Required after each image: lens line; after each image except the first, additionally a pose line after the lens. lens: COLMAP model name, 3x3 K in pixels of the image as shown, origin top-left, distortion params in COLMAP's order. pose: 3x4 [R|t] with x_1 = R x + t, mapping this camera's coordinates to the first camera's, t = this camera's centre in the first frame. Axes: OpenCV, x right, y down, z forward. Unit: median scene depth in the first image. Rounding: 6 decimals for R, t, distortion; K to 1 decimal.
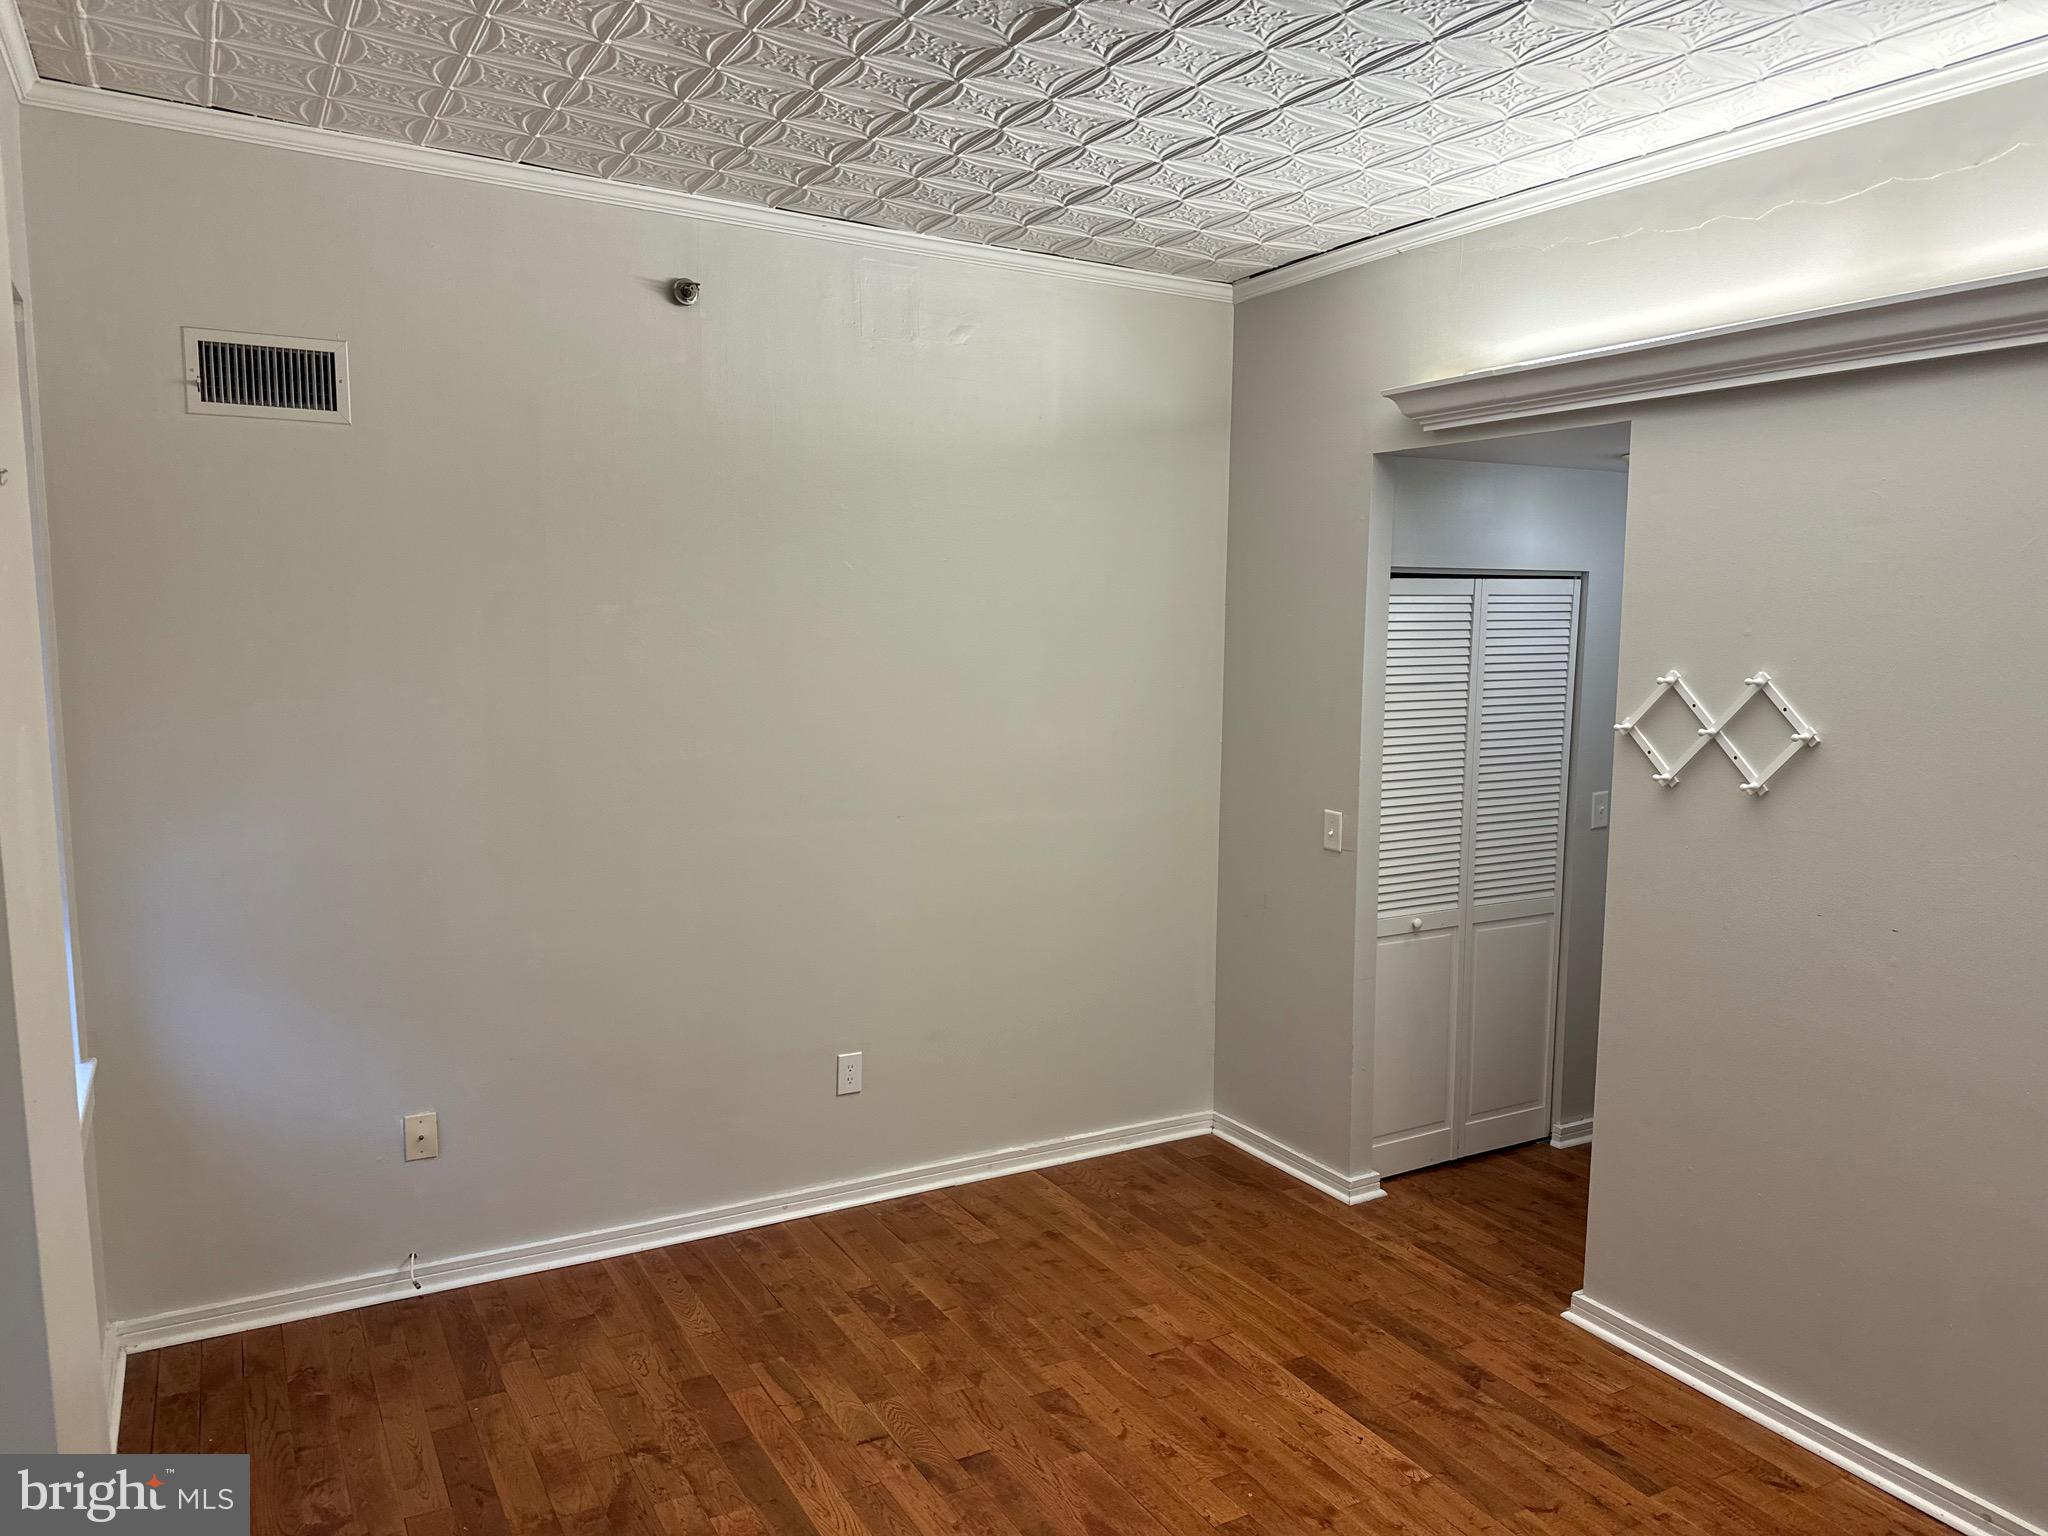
lens RADIAL K [[1453.2, 0, 1022.3], [0, 1453.2, 770.5], [0, 0, 1]] dist [0.024448, -0.011636]
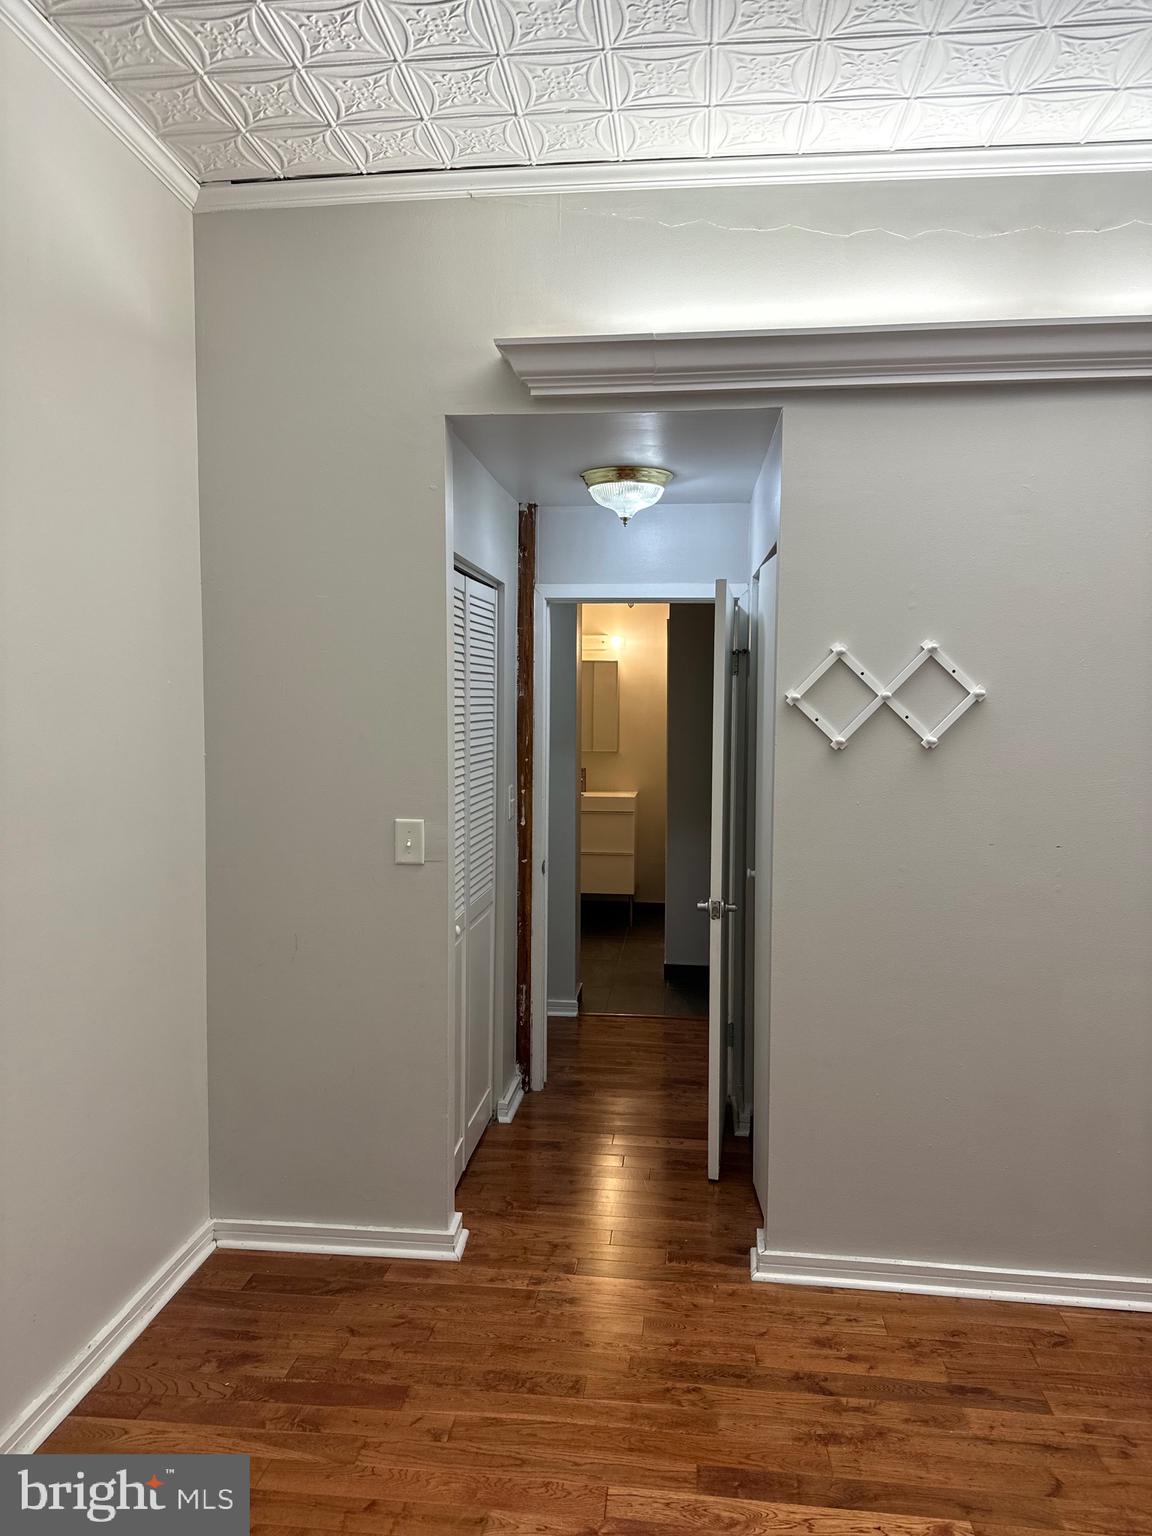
lens RADIAL K [[1089.9, 0, 577.4], [0, 1089.9, 766.6], [0, 0, 1]] dist [0.024448, -0.011636]
pose [[0.582560, -0.051104, 0.811179, -0.313026], [0.088092, 0.996112, -0.000510, 0.006556], [-0.808000, 0.071755, 0.584797, 0.646273]]
